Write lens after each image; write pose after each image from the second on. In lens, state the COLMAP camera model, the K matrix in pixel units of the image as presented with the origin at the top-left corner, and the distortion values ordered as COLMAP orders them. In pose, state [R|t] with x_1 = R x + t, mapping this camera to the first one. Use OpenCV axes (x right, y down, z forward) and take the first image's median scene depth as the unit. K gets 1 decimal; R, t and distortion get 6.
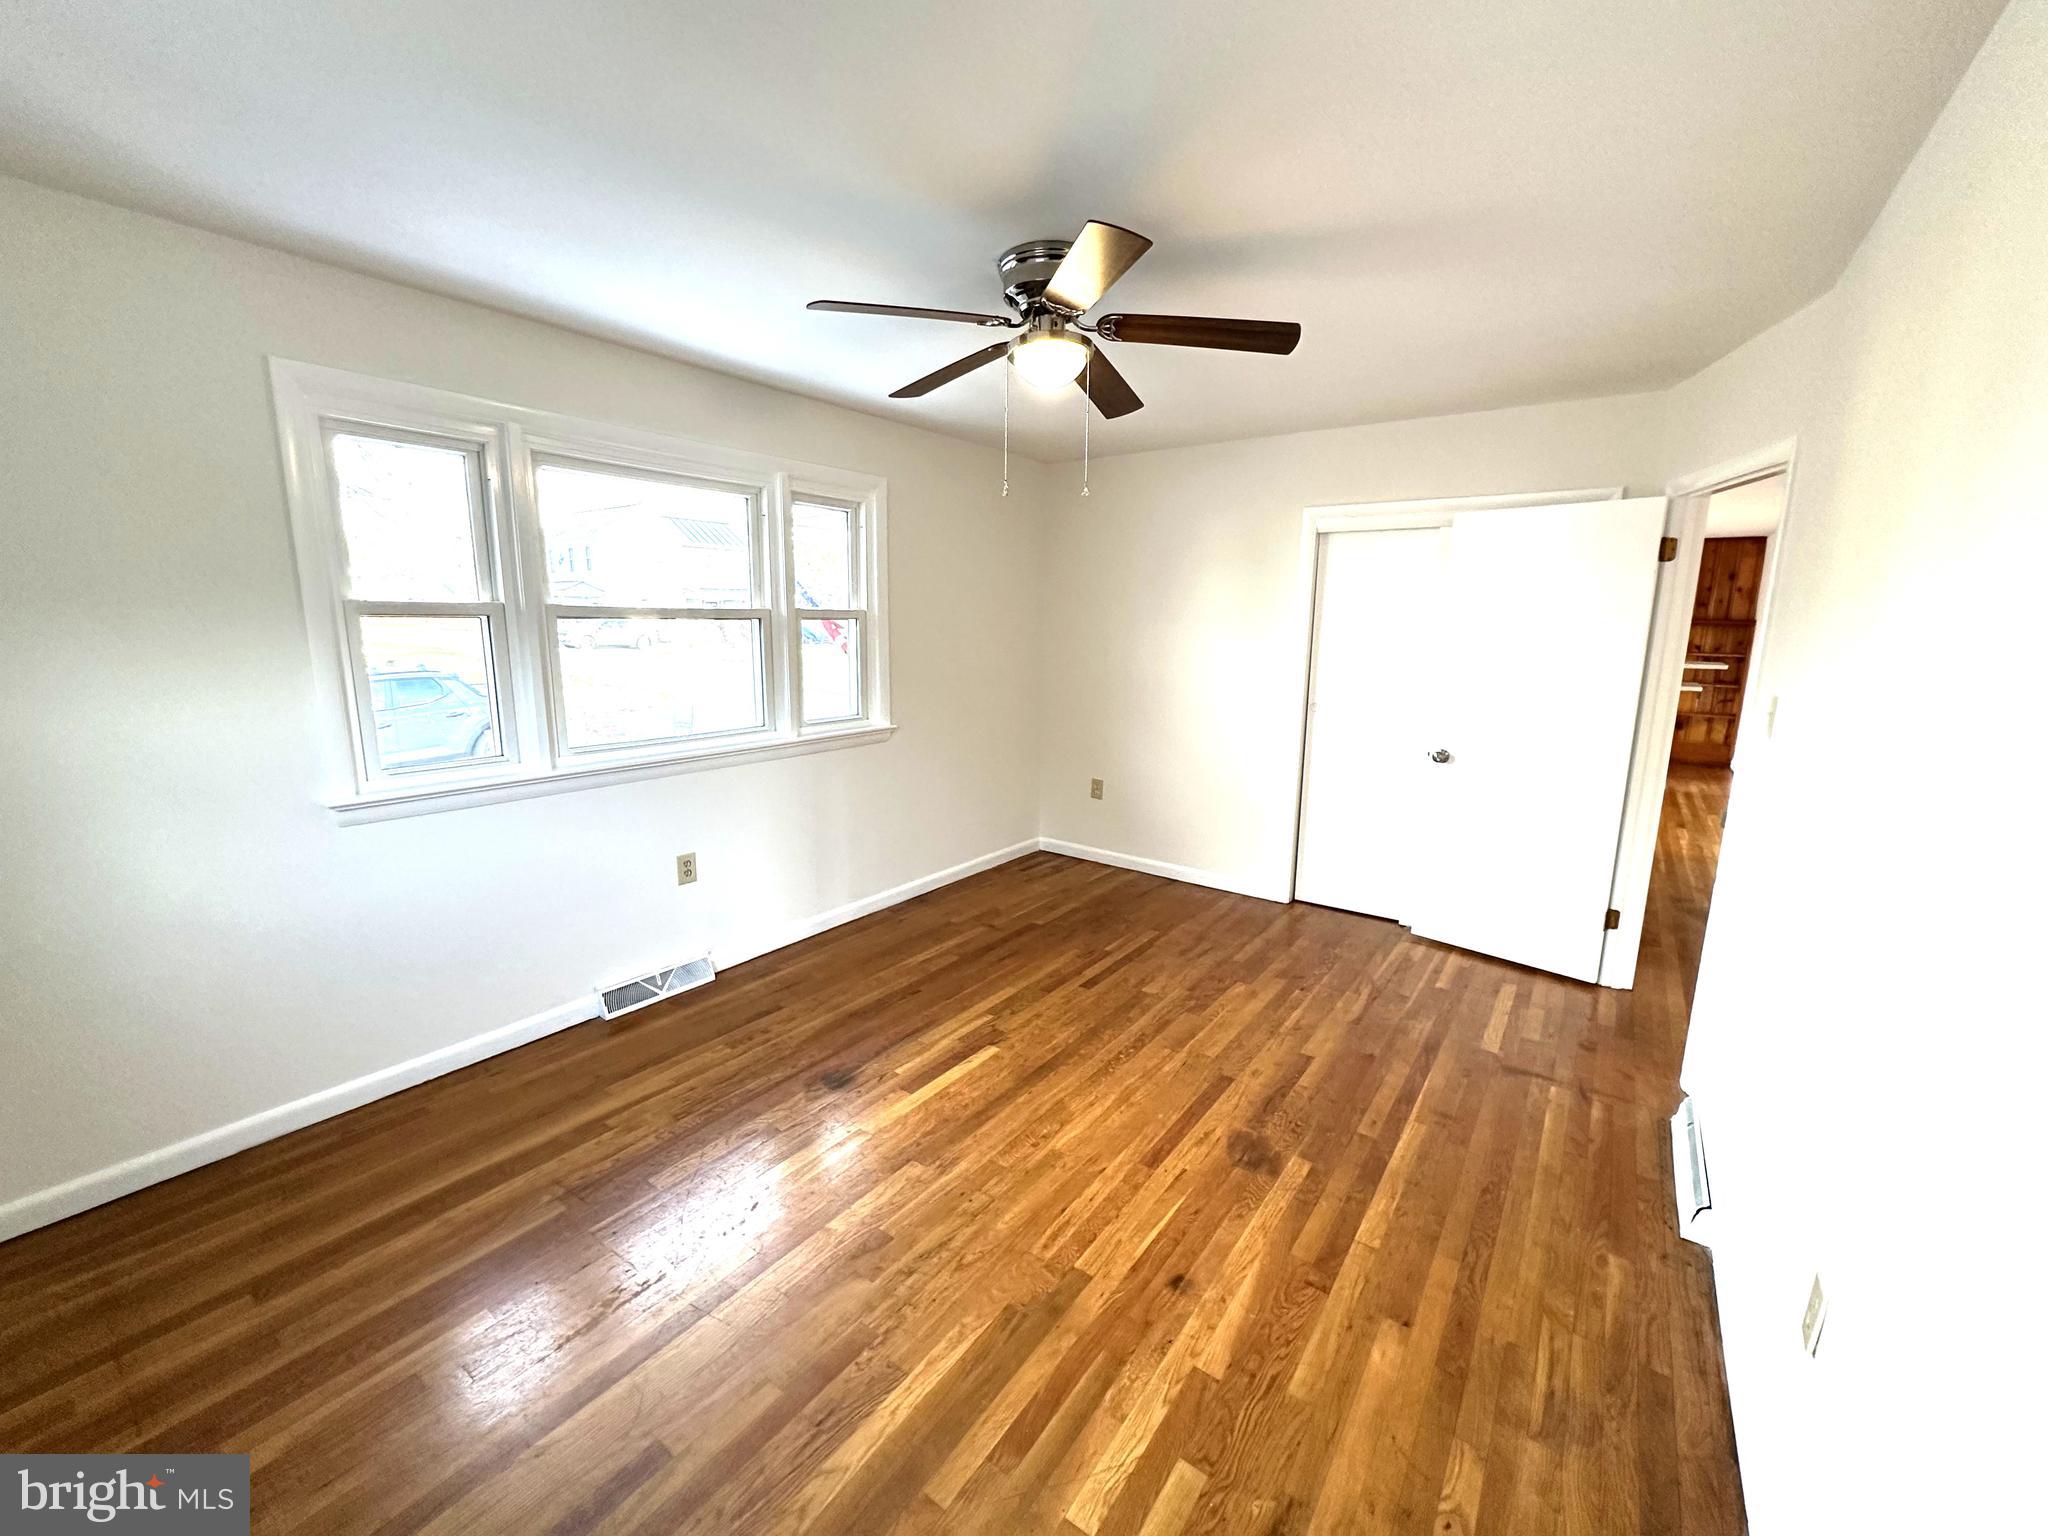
lens RADIAL K [[813.4, 0, 1024.0], [0, 813.4, 768.0], [0, 0, 1]] dist [-0.004368, -0.000244]
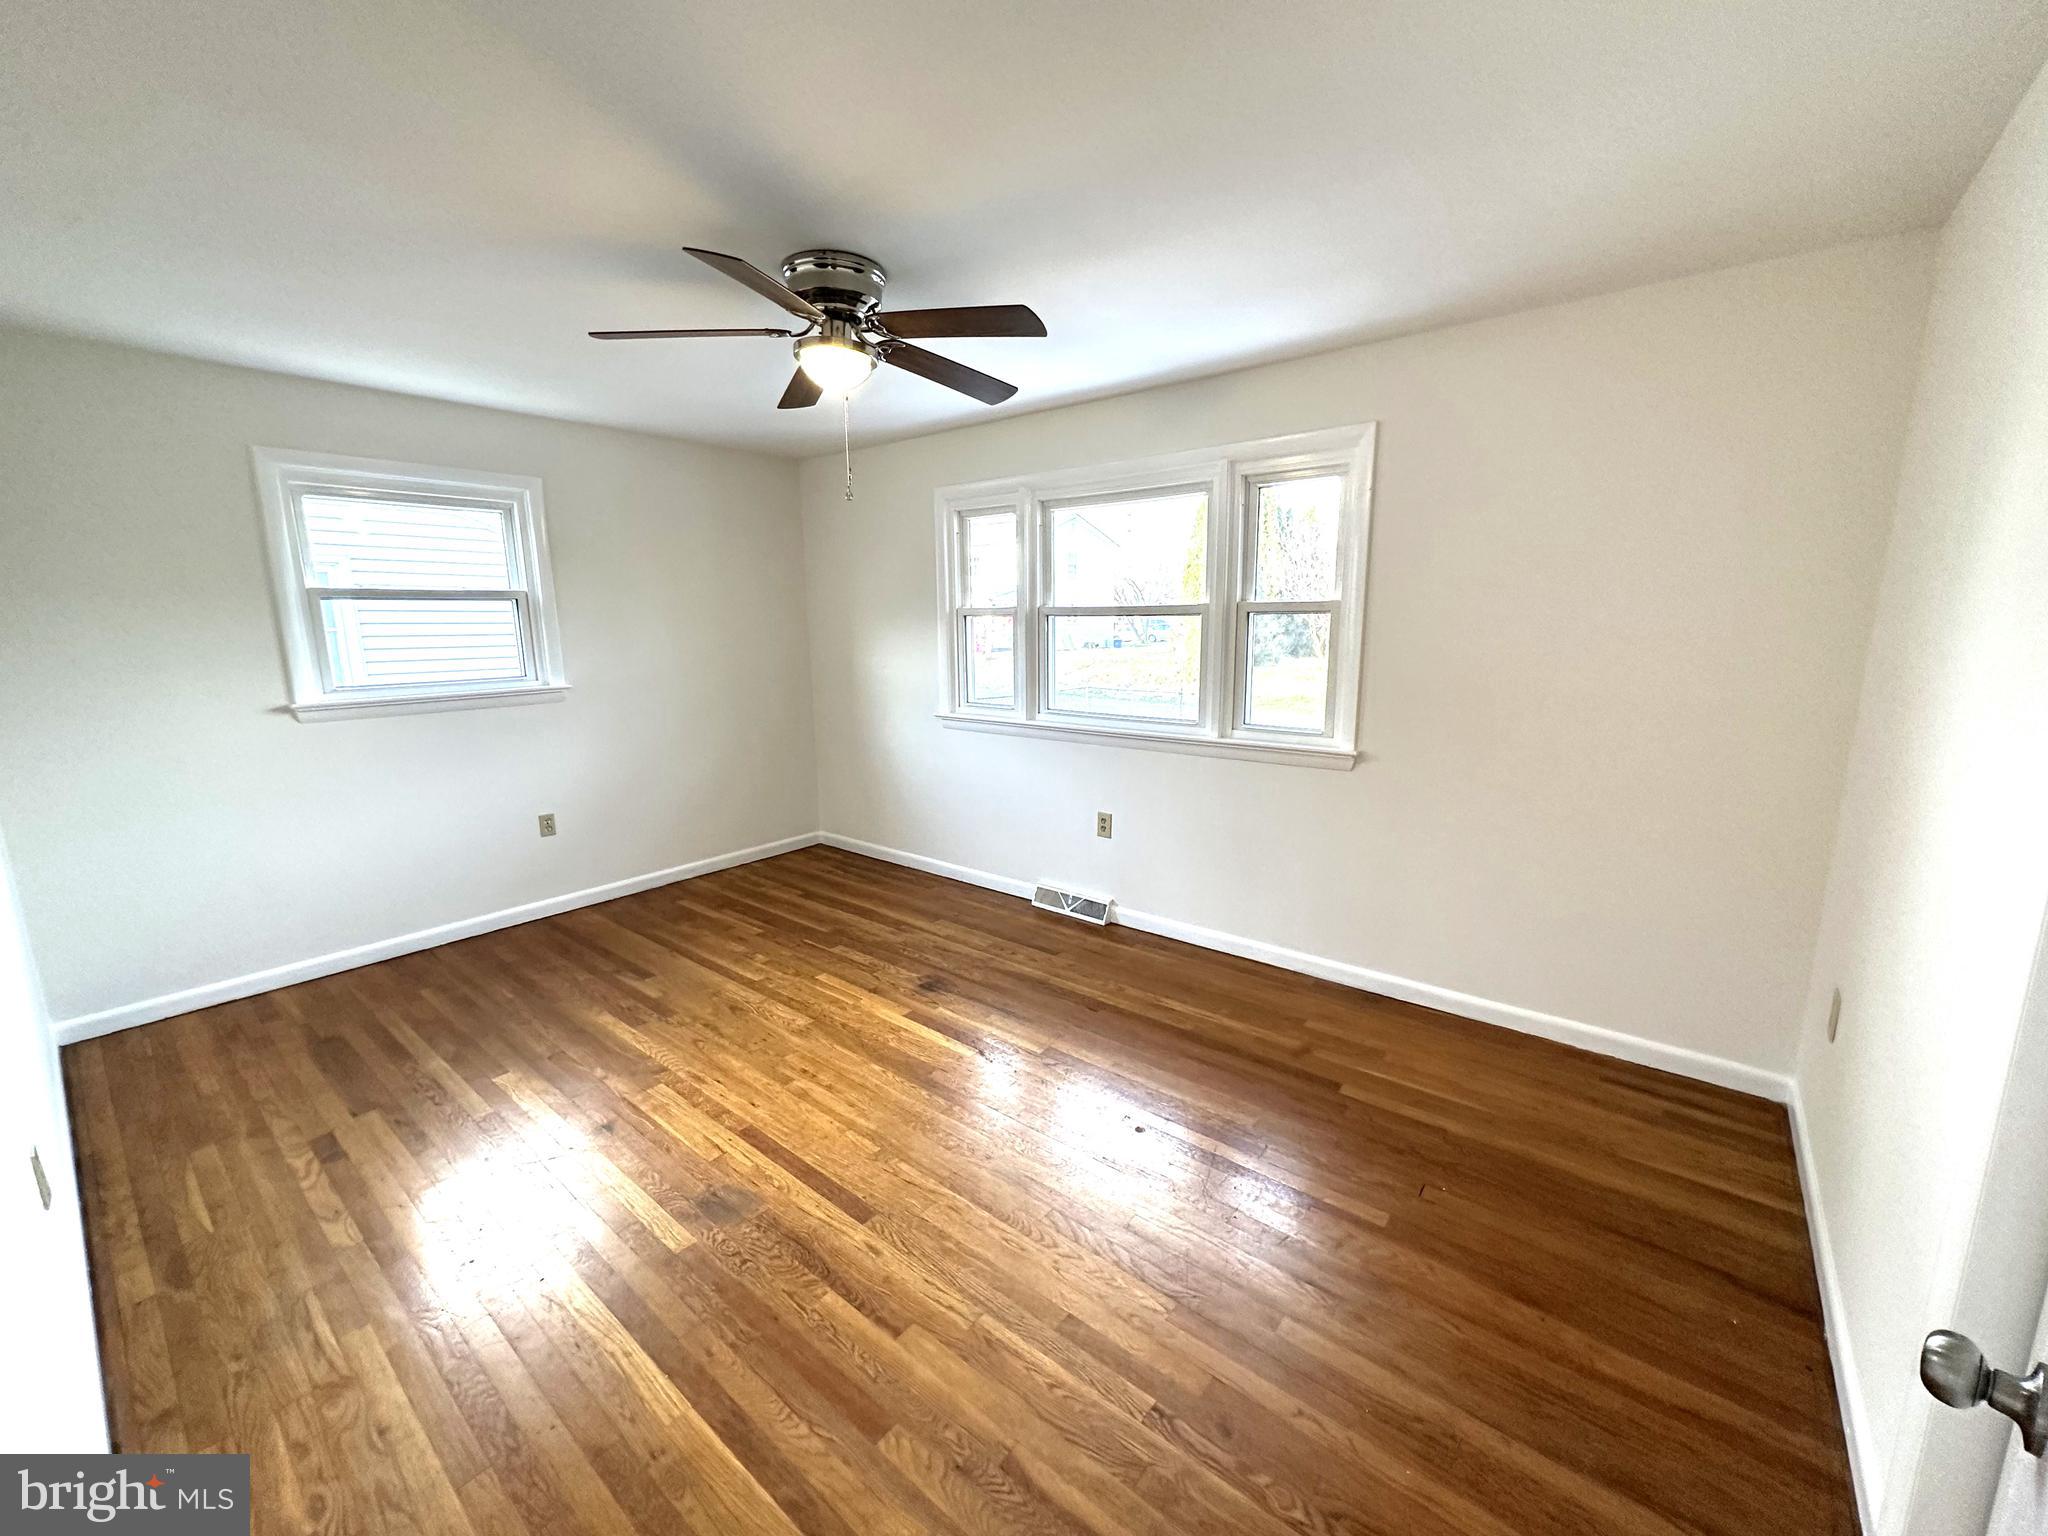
lens RADIAL K [[810.3, 0, 1024.0], [0, 810.3, 768.0], [0, 0, 1]] dist [-0.002970, -0.000084]
pose [[-0.050444, 0.171092, -0.983963, 0.841587], [-0.172091, 0.968992, 0.177312, -0.166509], [0.983789, 0.178275, -0.019436, 1.001837]]
